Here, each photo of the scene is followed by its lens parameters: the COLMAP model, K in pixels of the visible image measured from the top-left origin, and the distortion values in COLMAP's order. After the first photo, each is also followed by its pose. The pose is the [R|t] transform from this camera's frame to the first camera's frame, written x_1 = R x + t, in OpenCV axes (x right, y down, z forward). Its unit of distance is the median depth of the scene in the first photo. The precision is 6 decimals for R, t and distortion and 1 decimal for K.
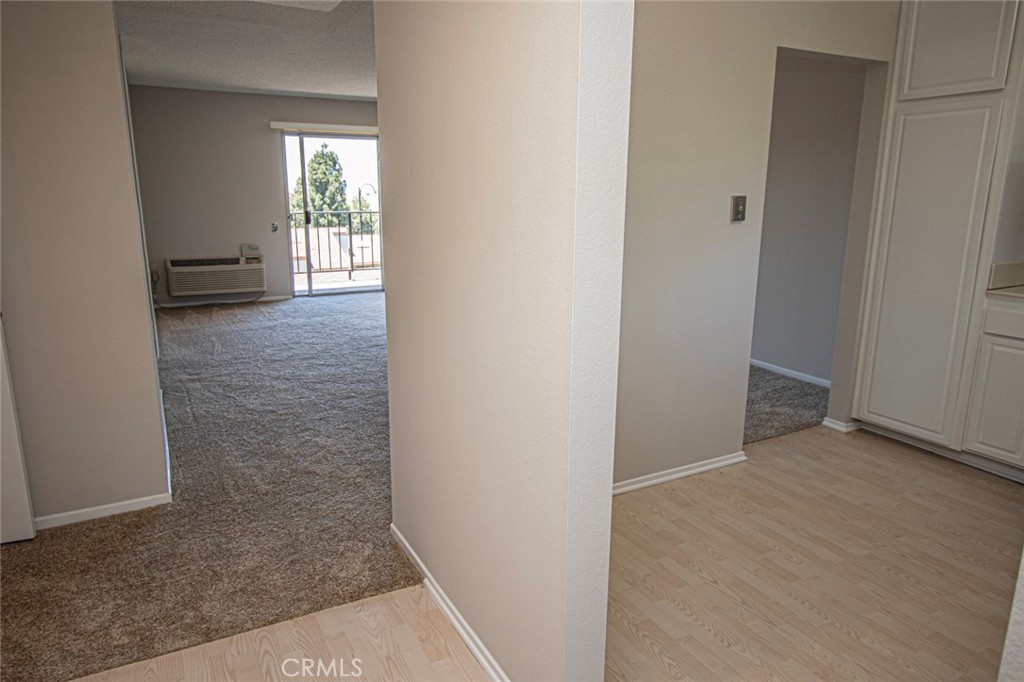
lens RADIAL K [[681.9, 0, 515.4], [0, 681.9, 343.9], [0, 0, 1]] dist [-0.000205, 0.005030]
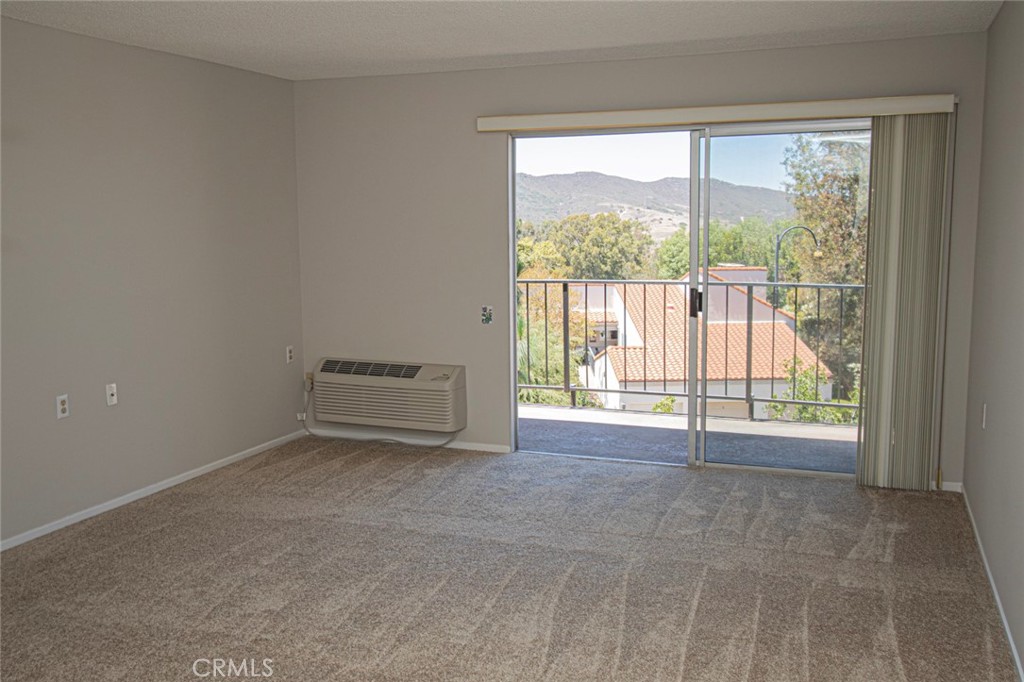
lens RADIAL K [[972.5, 0, 506.5], [0, 972.5, 341.8], [0, 0, 1]] dist [0.007813, 0.000000]
pose [[0.641197, 0.086023, -0.762539, 0.235180], [-0.157825, 0.987237, -0.021338, -0.138367], [0.750971, 0.134030, 0.646590, 0.534933]]
